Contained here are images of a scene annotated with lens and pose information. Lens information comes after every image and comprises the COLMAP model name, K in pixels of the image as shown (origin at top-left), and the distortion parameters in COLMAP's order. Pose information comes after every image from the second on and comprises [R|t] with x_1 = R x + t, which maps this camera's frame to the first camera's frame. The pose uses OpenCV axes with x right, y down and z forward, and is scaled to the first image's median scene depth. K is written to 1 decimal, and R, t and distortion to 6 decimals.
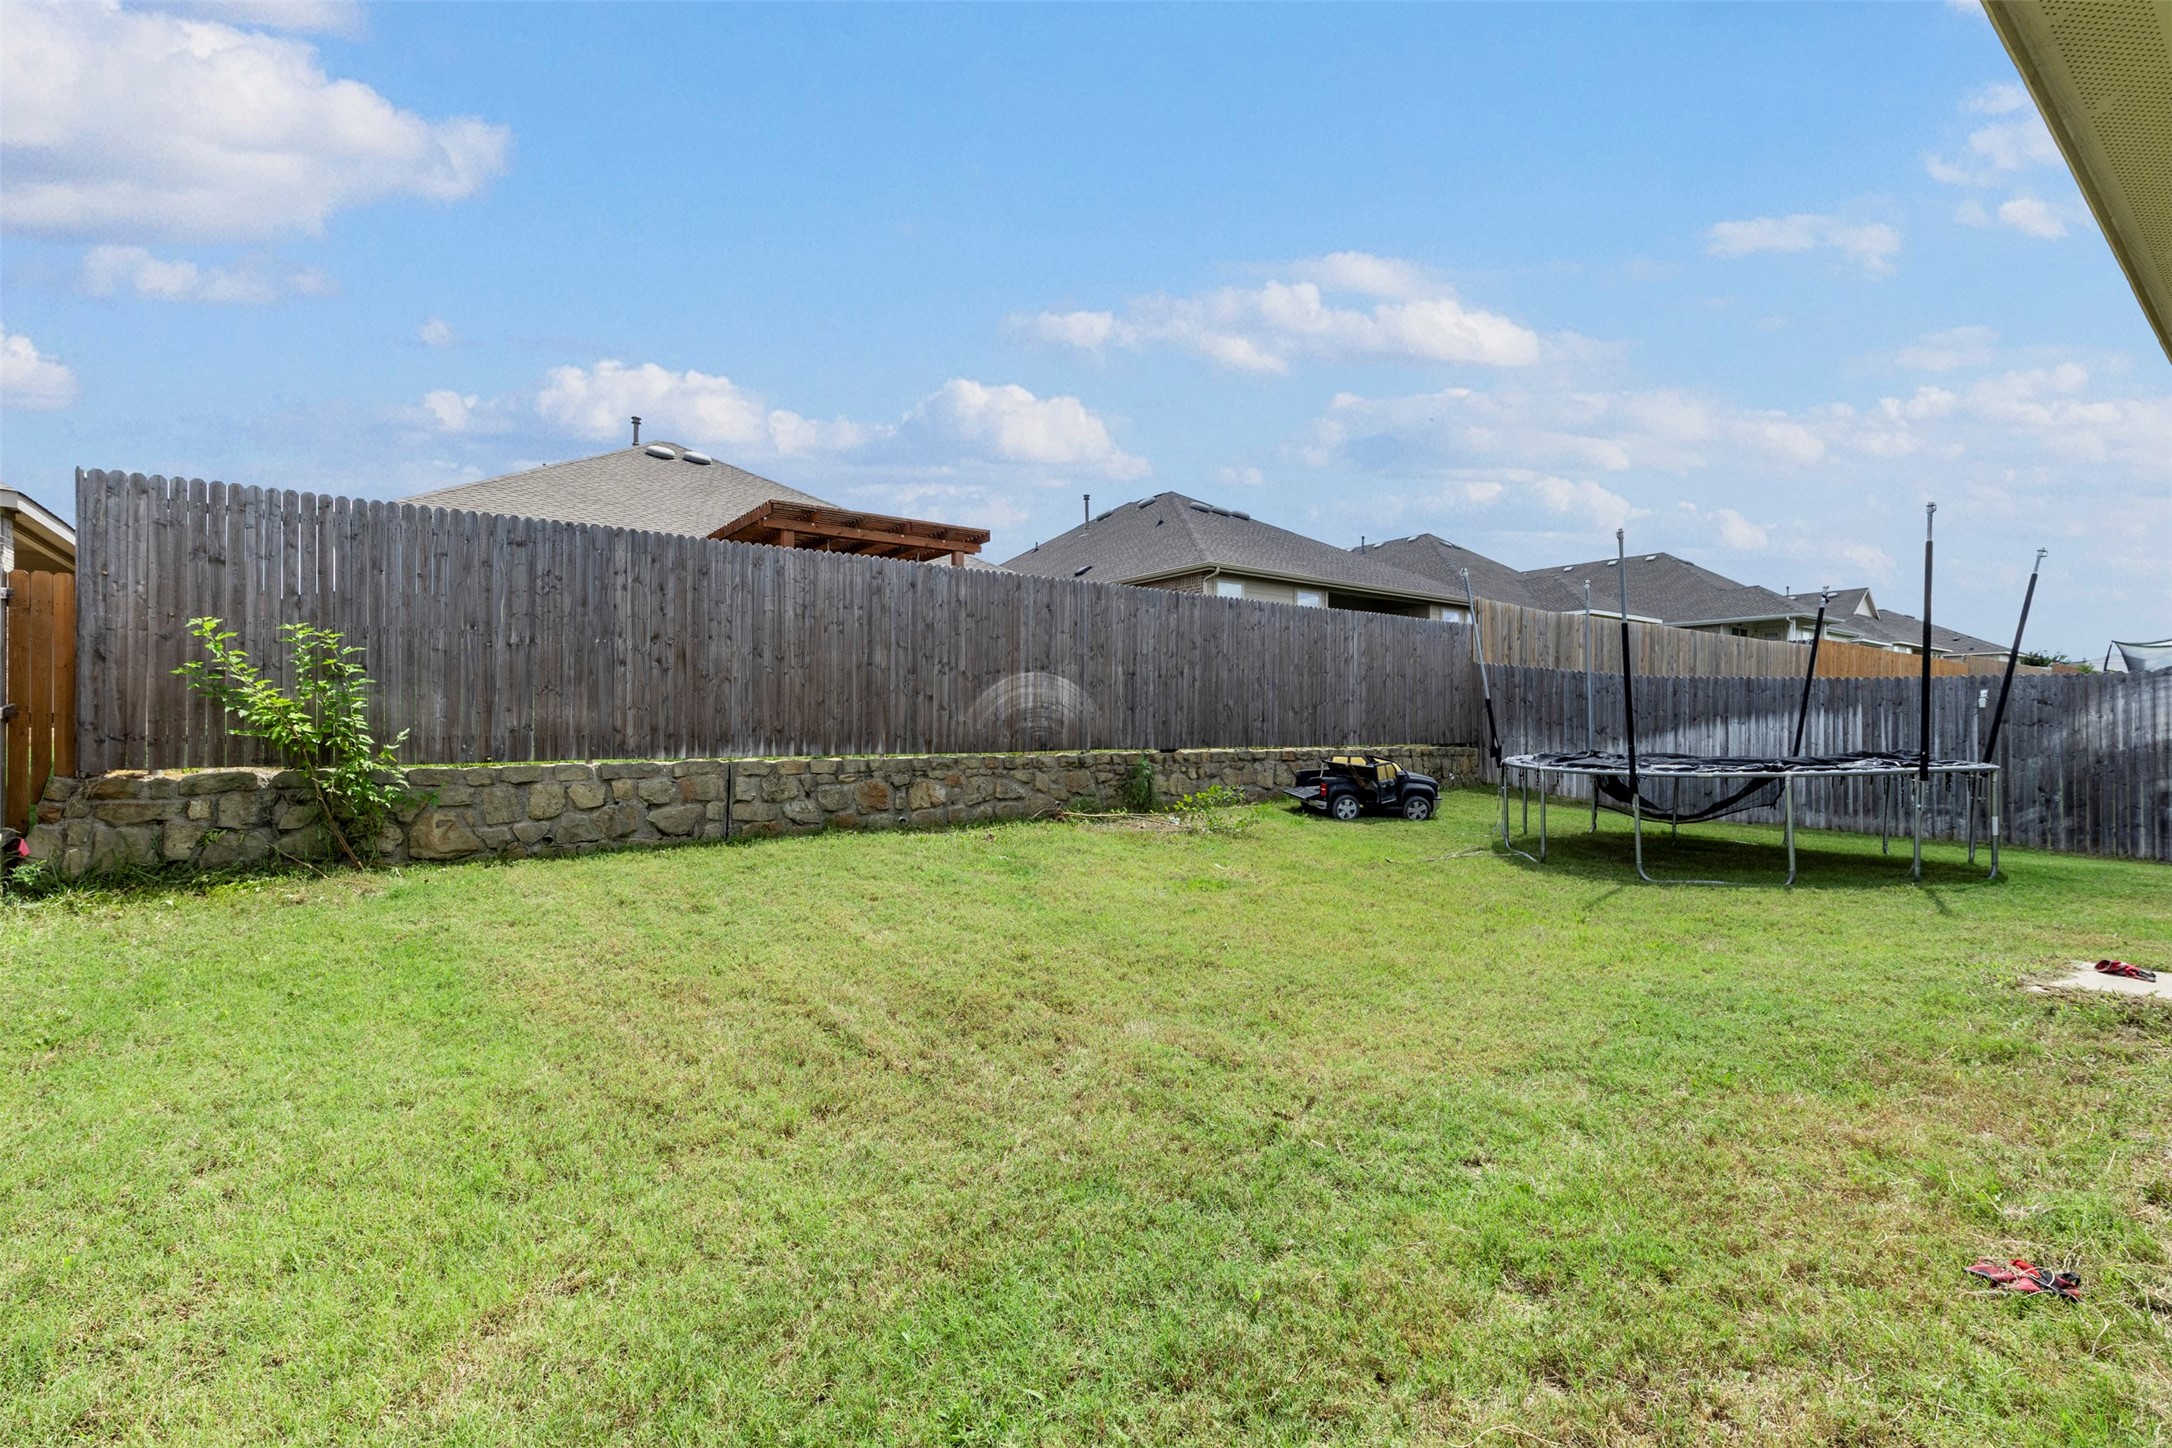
lens RADIAL K [[969.3, 0, 1097.0], [0, 969.3, 728.0], [0, 0, 1]] dist [0.001984, -0.000025]
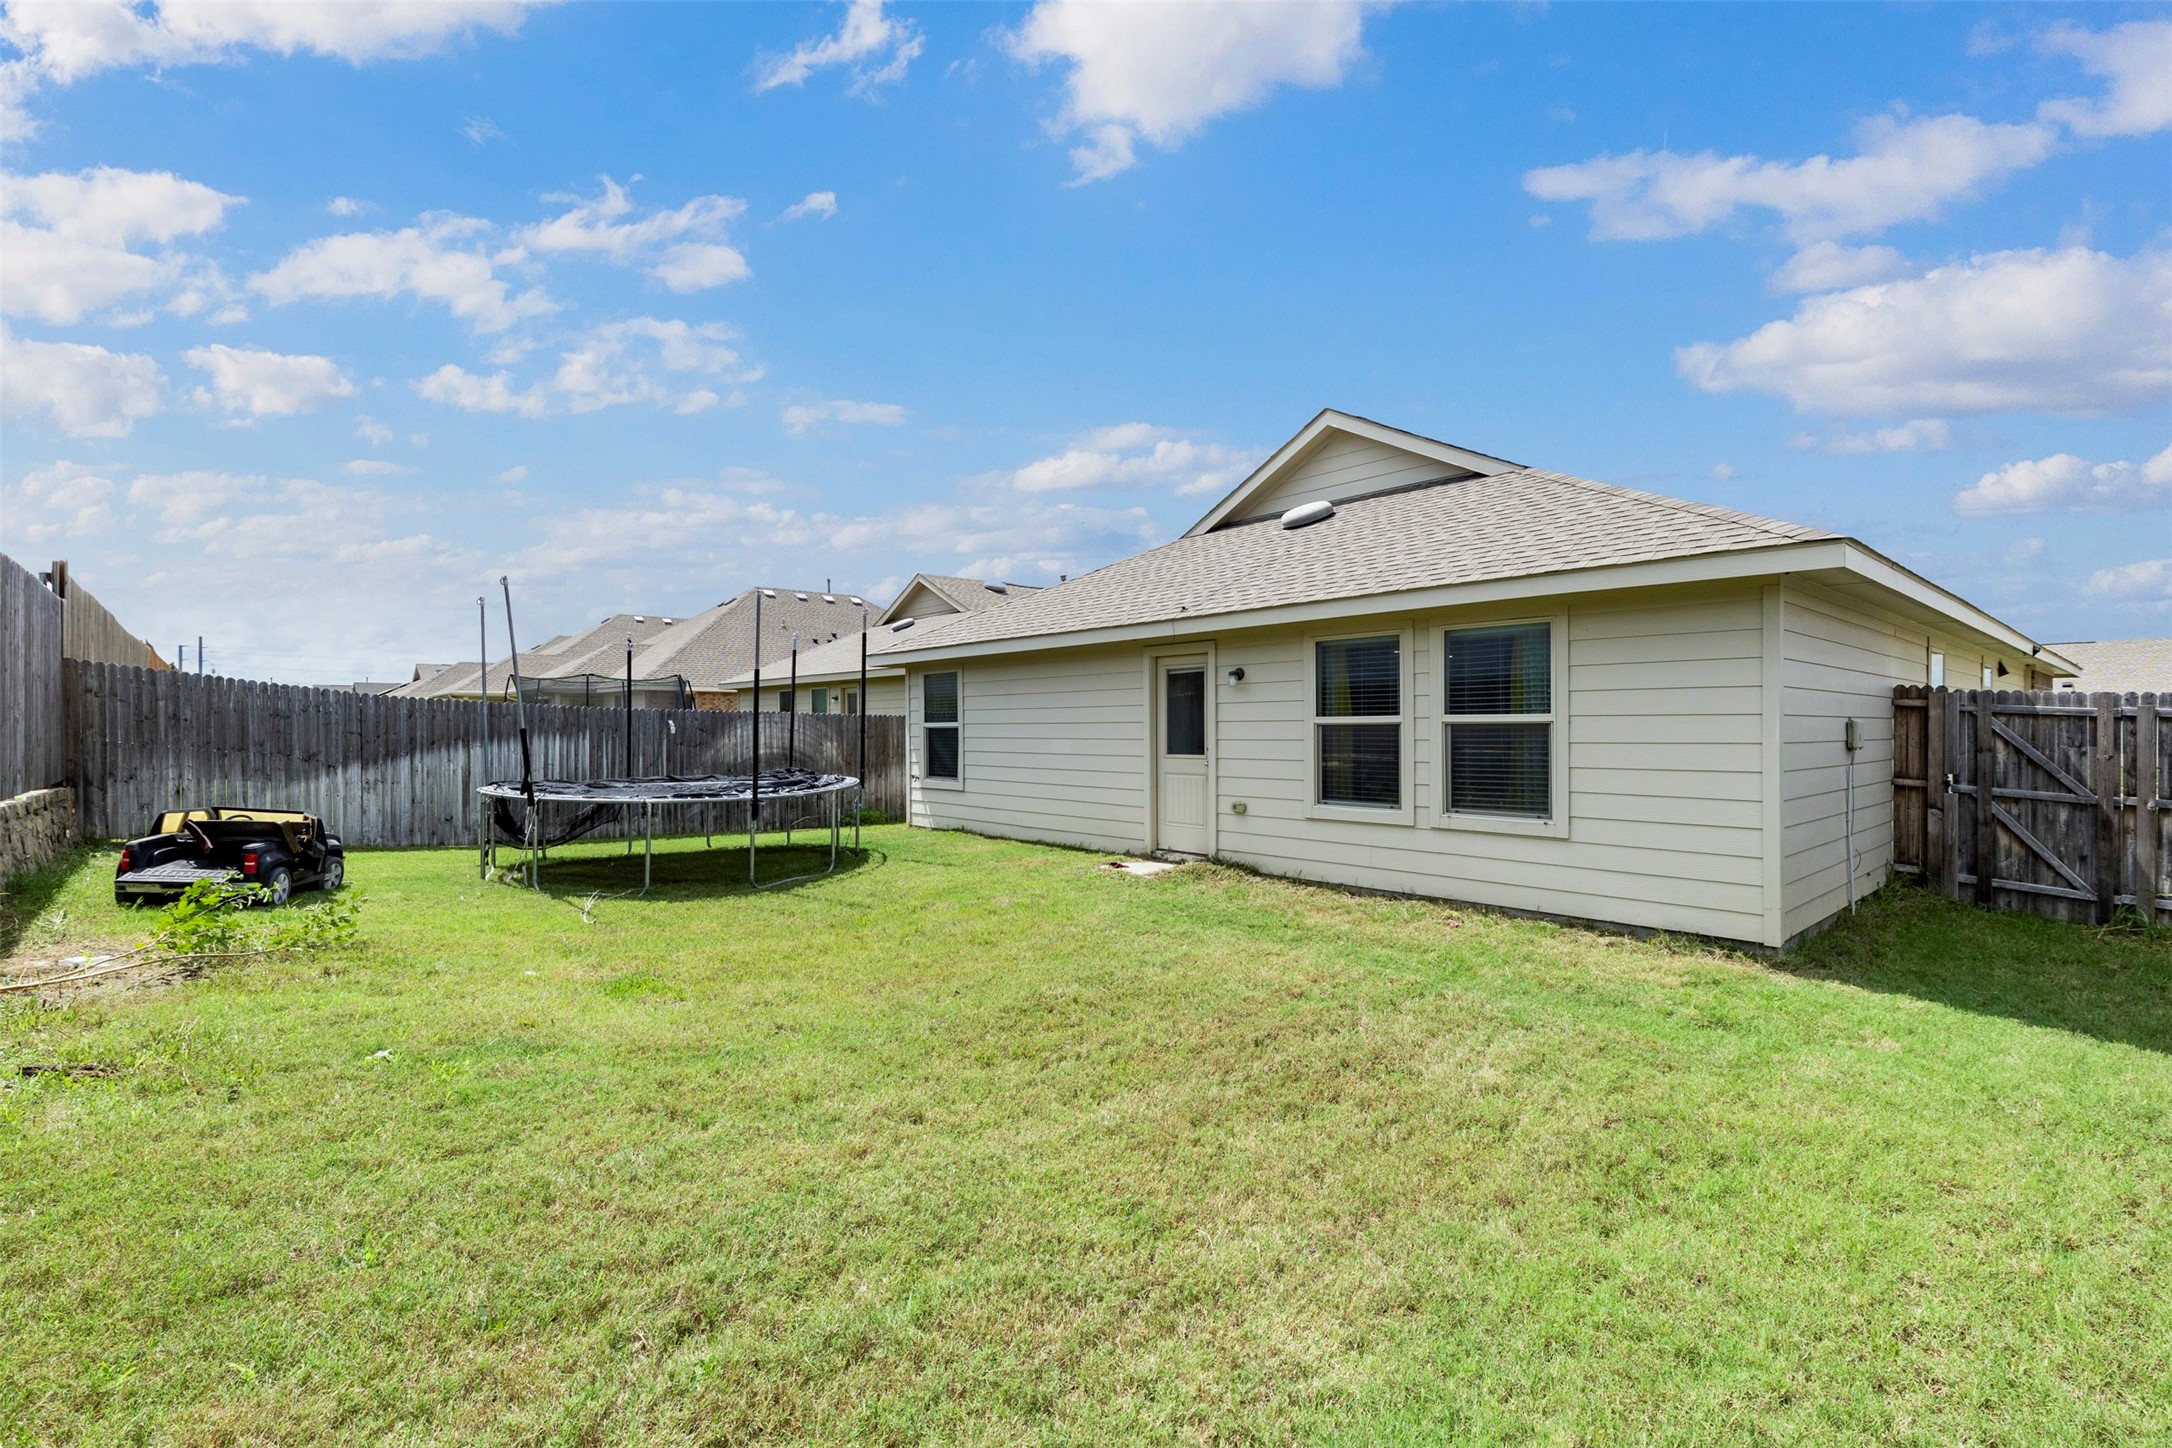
lens RADIAL K [[969.3, 0, 1097.0], [0, 969.3, 728.0], [0, 0, 1]] dist [0.001984, -0.000025]
pose [[-0.077269, 0.001015, 0.997010, -0.441069], [0.003380, 0.999994, -0.000756, -0.023522], [-0.997005, 0.003311, -0.077271, 0.470986]]
